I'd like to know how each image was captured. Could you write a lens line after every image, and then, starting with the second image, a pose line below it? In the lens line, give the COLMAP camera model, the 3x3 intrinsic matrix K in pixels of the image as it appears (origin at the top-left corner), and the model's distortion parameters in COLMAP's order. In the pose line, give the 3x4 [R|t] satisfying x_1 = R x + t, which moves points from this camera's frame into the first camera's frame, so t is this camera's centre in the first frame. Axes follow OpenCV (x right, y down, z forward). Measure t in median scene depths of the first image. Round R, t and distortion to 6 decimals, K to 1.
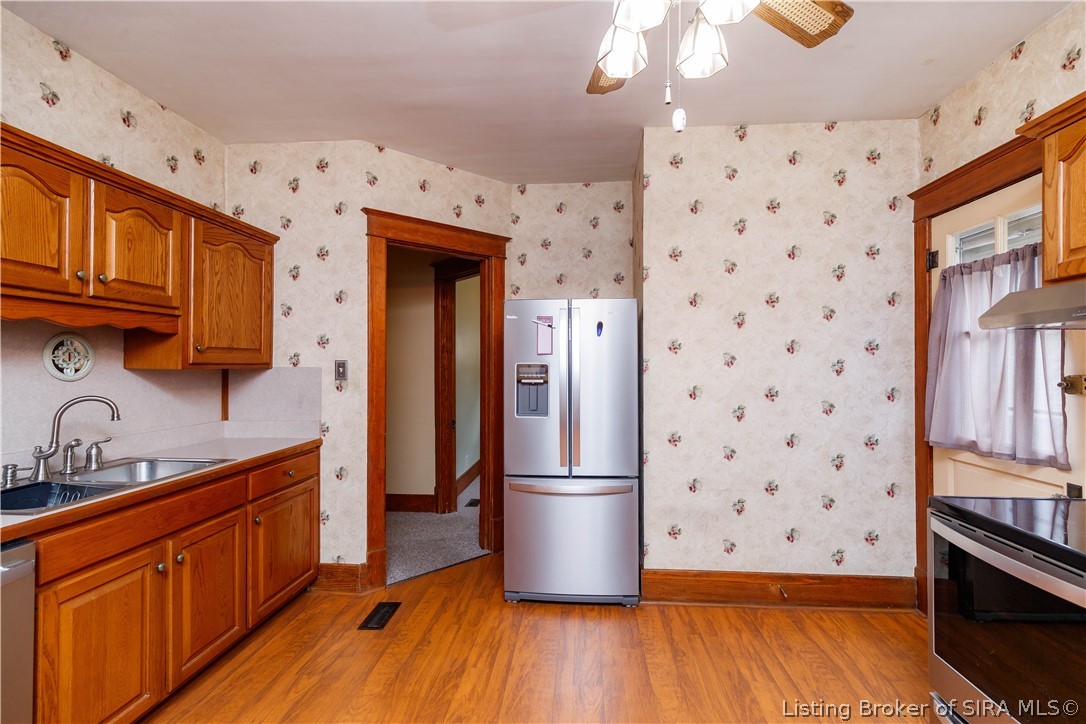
lens RADIAL K [[482.8, 0, 546.7], [0, 482.8, 363.5], [0, 0, 1]] dist [0.003659, 0.000135]
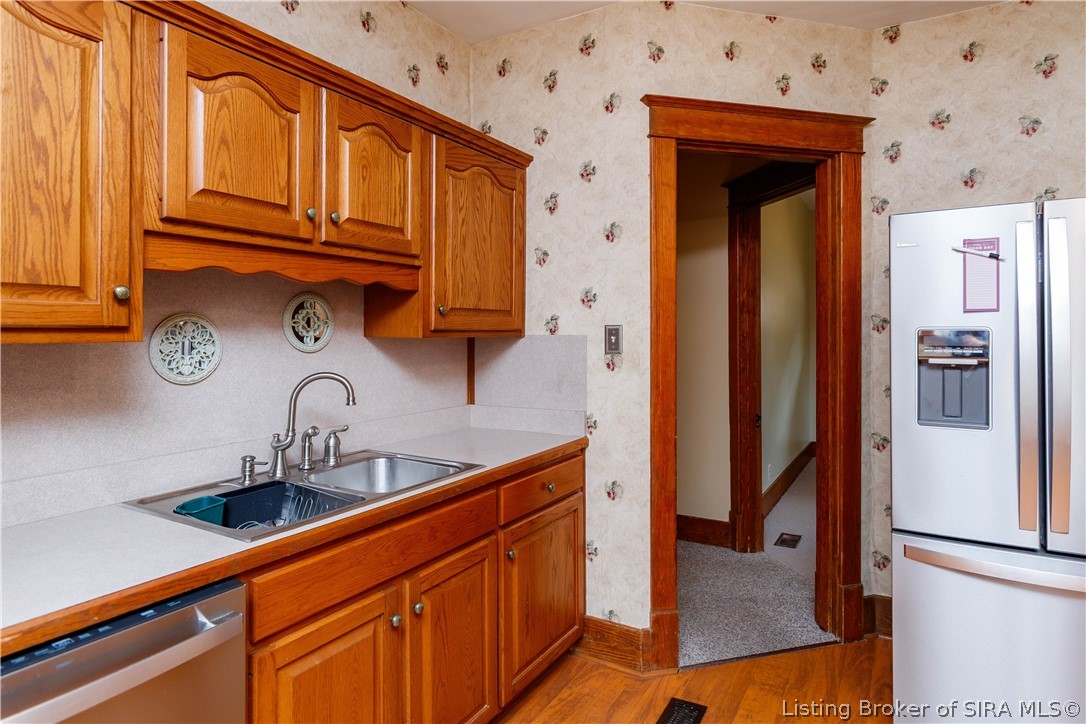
lens RADIAL K [[607.9, 0, 556.7], [0, 607.9, 331.8], [0, 0, 1]] dist [0.000162, -0.000817]
pose [[0.902355, -0.001676, -0.430990, -0.136811], [0.003086, 0.999992, 0.002571, 0.000388], [0.430982, -0.003650, 0.902353, 0.203918]]
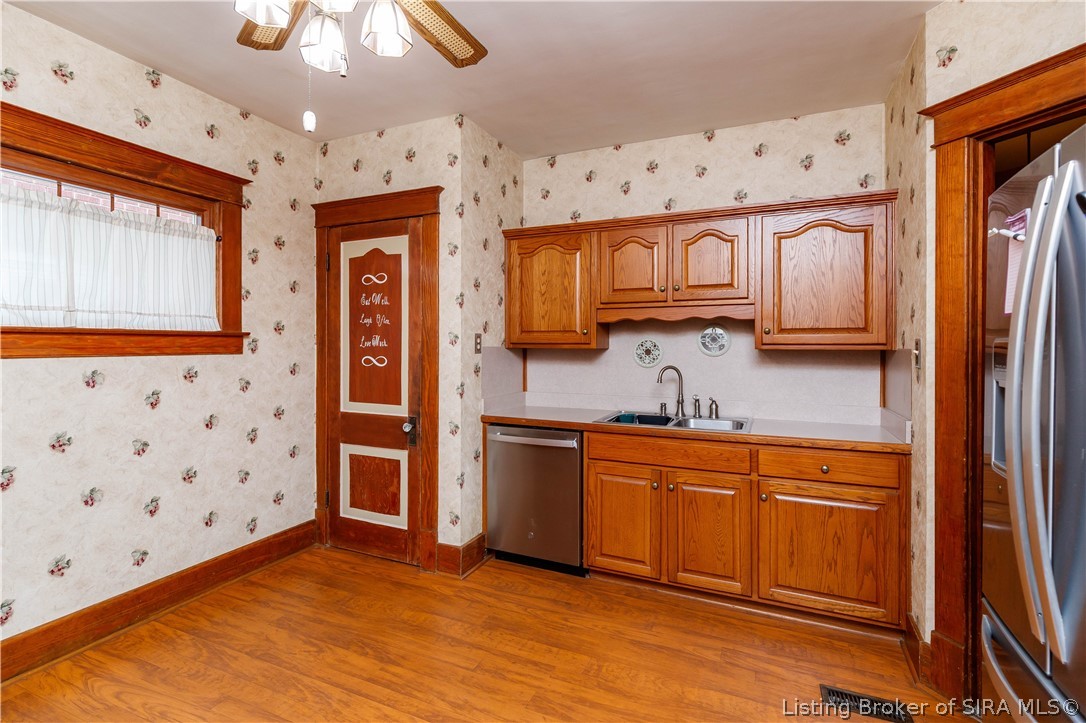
lens RADIAL K [[506.6, 0, 537.7], [0, 506.6, 344.0], [0, 0, 1]] dist [0.000433, -0.000342]
pose [[-0.338434, -0.005371, -0.940975, 0.492091], [-0.000252, 0.999984, -0.005617, 0.005167], [0.940990, -0.001664, -0.338430, 0.782093]]
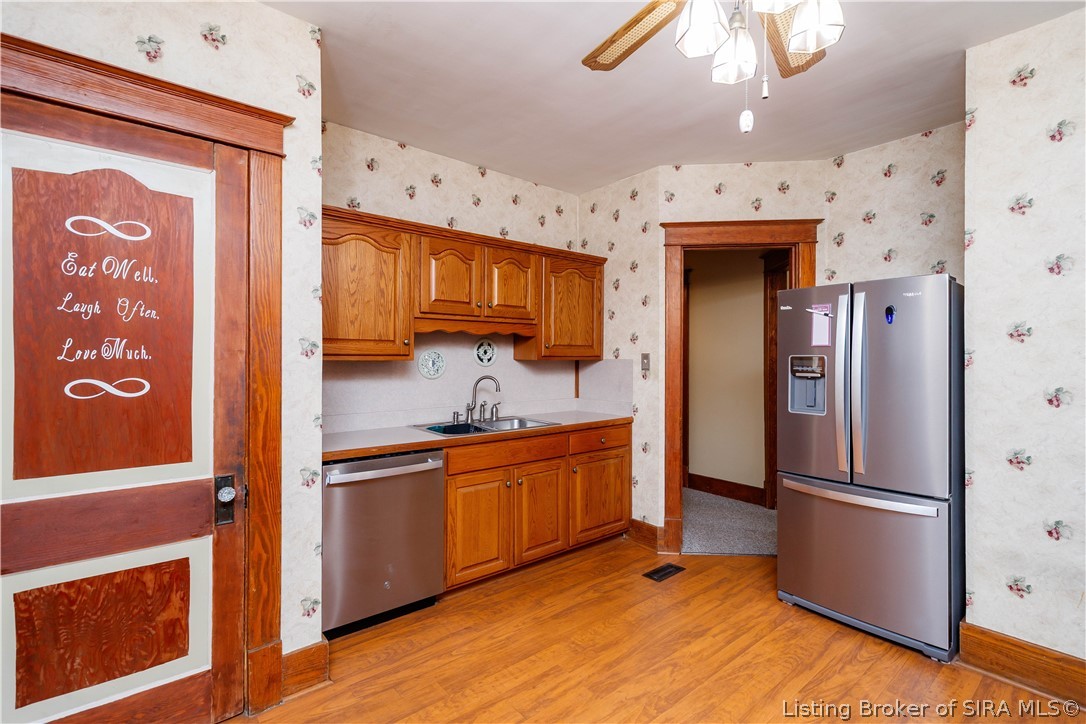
lens RADIAL K [[489.2, 0, 559.1], [0, 489.2, 356.7], [0, 0, 1]] dist [0.002374, -0.000162]
pose [[0.705050, -0.000127, -0.709157, 0.306921], [0.000361, 1.000000, 0.000179, 0.001132], [0.709157, -0.000383, 0.705050, -0.011719]]
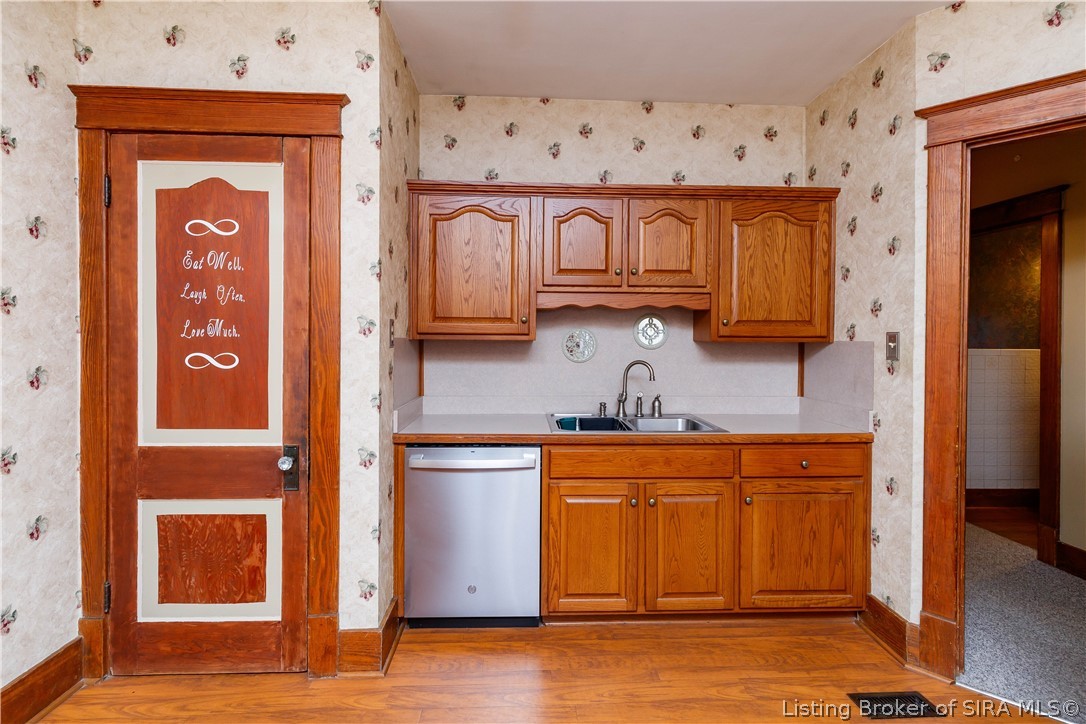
lens RADIAL K [[512.3, 0, 544.0], [0, 512.3, 340.5], [0, 0, 1]] dist [0.003039, 0.000107]
pose [[0.125472, 0.006249, -0.992078, 0.302873], [-0.003670, 0.999976, 0.005835, 0.003401], [0.992090, 0.002909, 0.125492, 0.404152]]
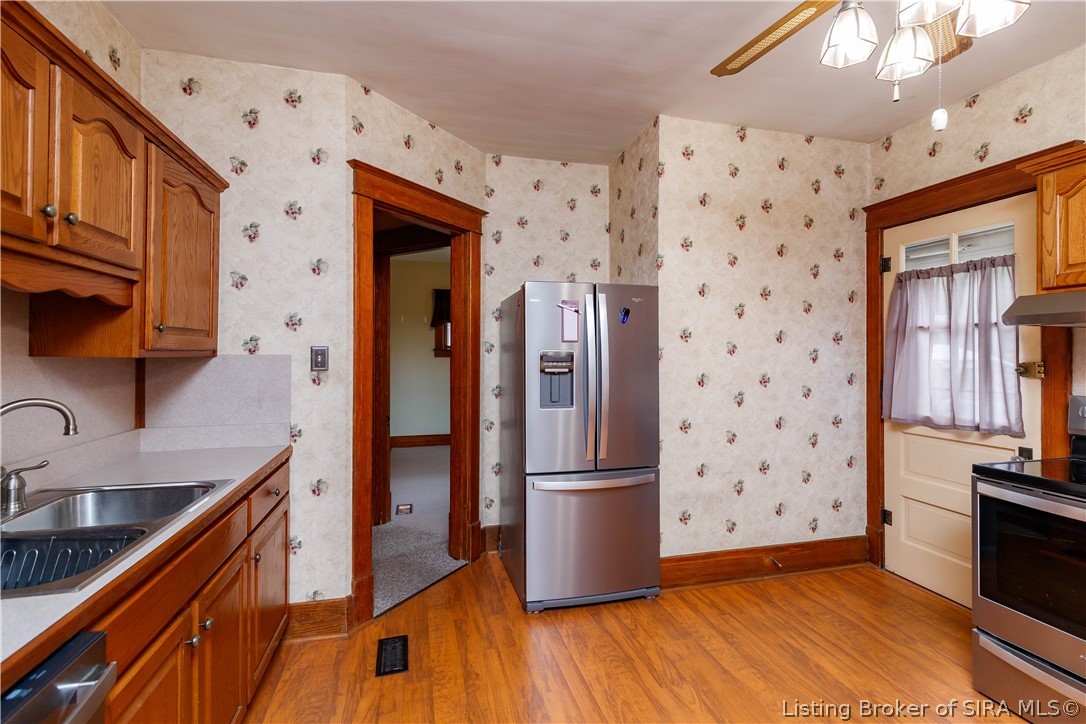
lens RADIAL K [[500.3, 0, 541.4], [0, 500.3, 351.1], [0, 0, 1]] dist [0.004039, 0.000235]
pose [[0.947166, 0.003812, 0.320722, -0.369010], [-0.003881, 0.999992, -0.000424, 0.000309], [-0.320721, -0.000843, 0.947173, 0.103419]]
